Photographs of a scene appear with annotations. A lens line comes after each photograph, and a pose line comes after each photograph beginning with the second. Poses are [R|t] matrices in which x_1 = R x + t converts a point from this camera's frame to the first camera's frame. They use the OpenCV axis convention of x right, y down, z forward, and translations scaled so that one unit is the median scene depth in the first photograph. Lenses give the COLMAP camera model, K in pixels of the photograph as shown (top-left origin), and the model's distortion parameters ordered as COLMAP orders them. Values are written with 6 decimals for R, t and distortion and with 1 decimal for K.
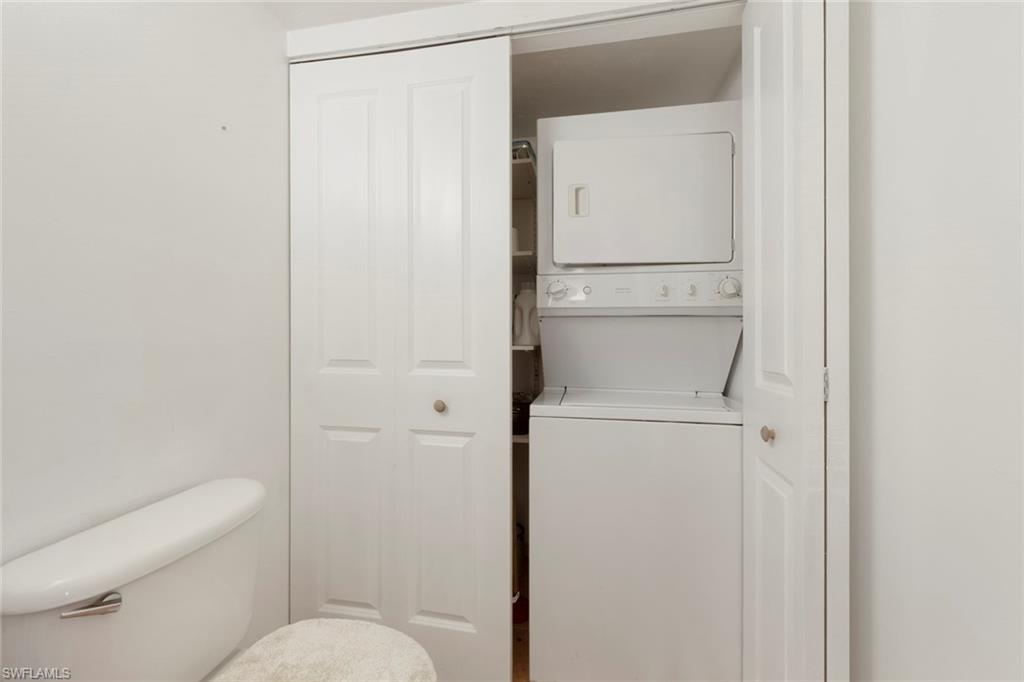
lens RADIAL K [[405.4, 0, 507.4], [0, 405.4, 341.5], [0, 0, 1]] dist [0.004086, 0.000662]
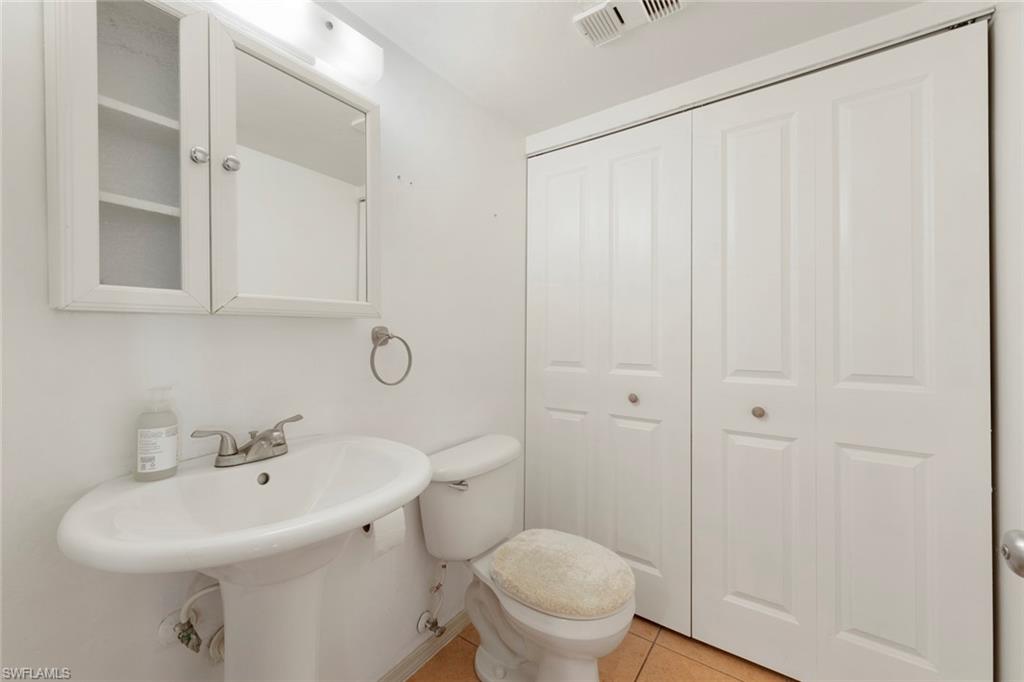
lens RADIAL K [[405.4, 0, 513.8], [0, 405.4, 343.9], [0, 0, 1]] dist [0.004086, 0.000662]
pose [[0.908497, 0.002638, -0.417882, 0.031855], [0.003380, 0.999901, 0.013661, -0.036722], [0.417877, -0.013824, 0.908399, -0.360678]]
